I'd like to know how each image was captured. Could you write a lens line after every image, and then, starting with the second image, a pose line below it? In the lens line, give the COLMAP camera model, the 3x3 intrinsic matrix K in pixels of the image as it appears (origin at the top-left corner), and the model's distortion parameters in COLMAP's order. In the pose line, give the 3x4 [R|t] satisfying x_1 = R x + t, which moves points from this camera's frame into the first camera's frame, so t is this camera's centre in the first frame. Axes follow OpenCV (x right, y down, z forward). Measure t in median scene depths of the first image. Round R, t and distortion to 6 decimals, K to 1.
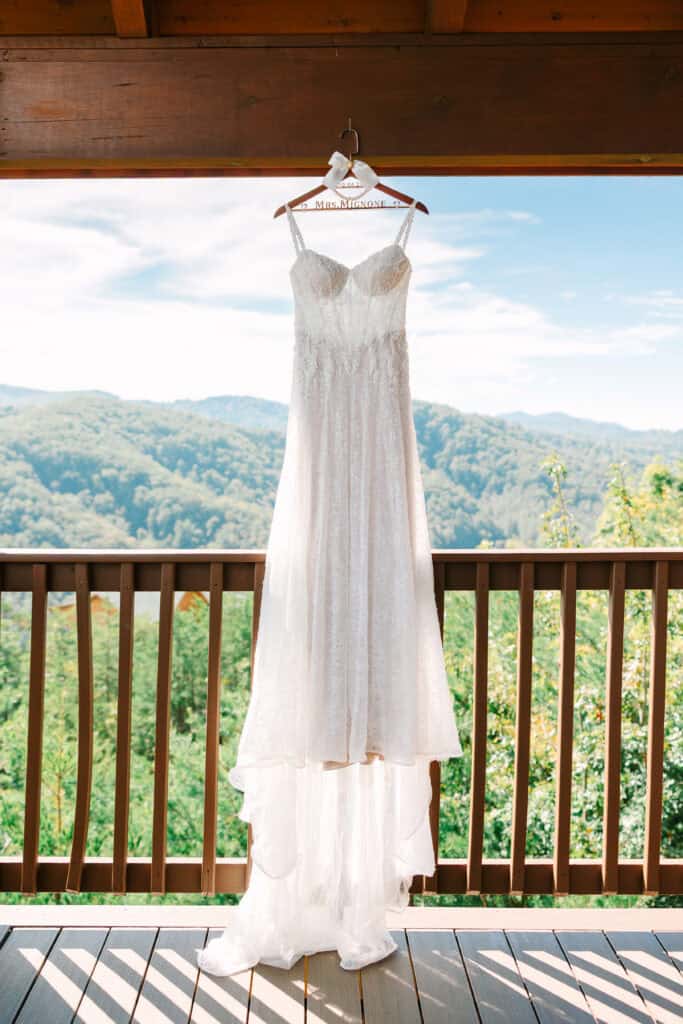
lens RADIAL K [[983.3, 0, 340.8], [0, 983.3, 446.0], [0, 0, 1]] dist [0.016341, 0.006362]
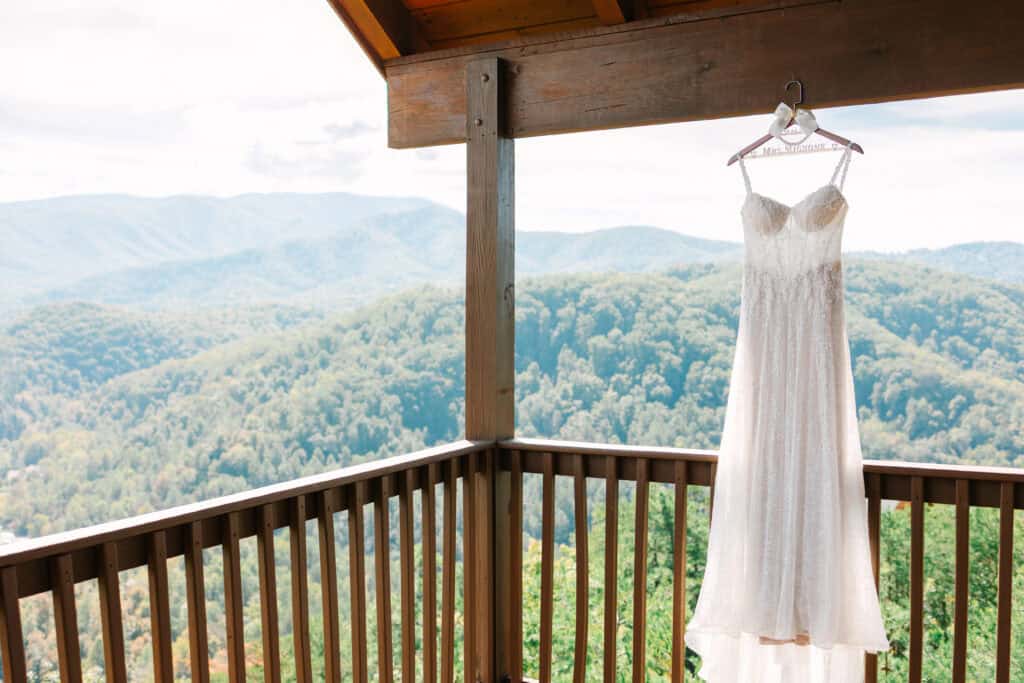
lens RADIAL K [[1149.4, 0, 483.8], [0, 1149.4, 342.8], [0, 0, 1]] dist [0.049934, 0.004847]
pose [[0.867728, 0.008403, -0.496969, 0.340794], [0.006875, 0.999559, 0.028905, -0.062271], [0.496993, -0.028498, 0.867287, -0.305814]]
